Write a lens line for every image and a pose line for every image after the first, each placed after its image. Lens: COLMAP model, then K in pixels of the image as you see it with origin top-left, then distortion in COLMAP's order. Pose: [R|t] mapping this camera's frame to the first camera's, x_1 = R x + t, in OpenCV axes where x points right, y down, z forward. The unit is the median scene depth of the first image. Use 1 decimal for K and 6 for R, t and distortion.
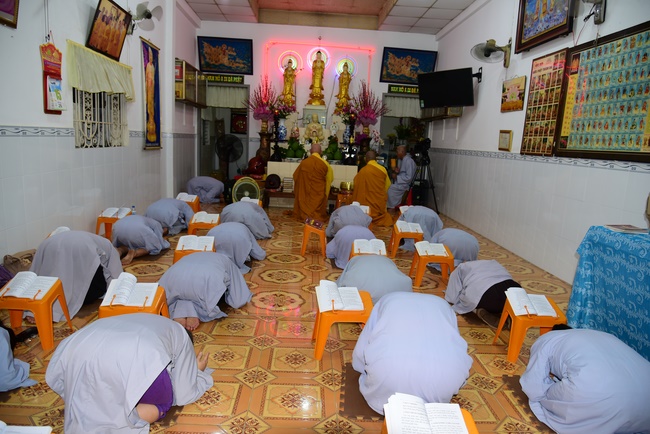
lens RADIAL K [[434.7, 0, 324.8], [0, 434.7, 217.6], [0, 0, 1]] dist [-0.041808, 0.007660]
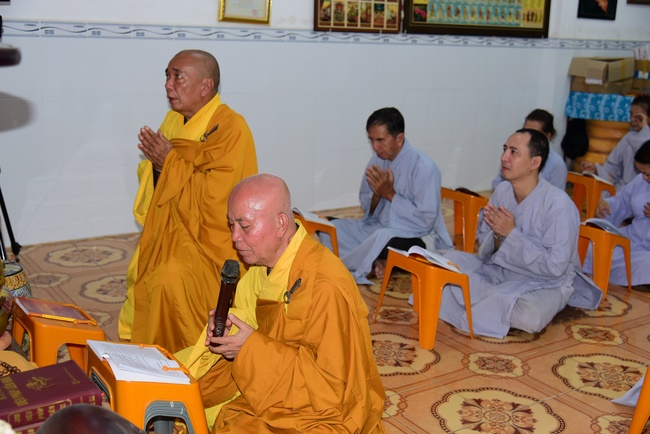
lens RADIAL K [[818.9, 0, 328.3], [0, 818.9, 221.4], [0, 0, 1]] dist [-0.006524, 0.000000]
pose [[-0.537732, -0.271980, 0.798042, -0.332219], [0.077391, 0.926620, 0.367947, -0.232455], [-0.839556, 0.259618, -0.477225, 1.185469]]
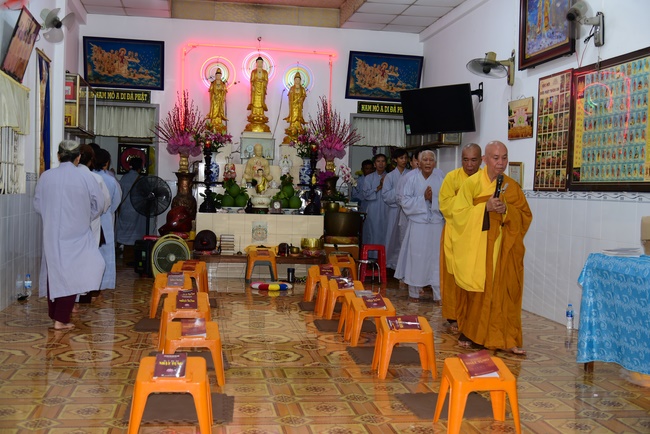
lens RADIAL K [[782.5, 0, 327.1], [0, 782.5, 217.4], [0, 0, 1]] dist [-0.024987, 0.000000]
pose [[0.991759, -0.027955, 0.125029, -0.092963], [0.044294, 0.990540, -0.129879, 0.060186], [-0.120216, 0.134347, 0.983615, -0.310710]]
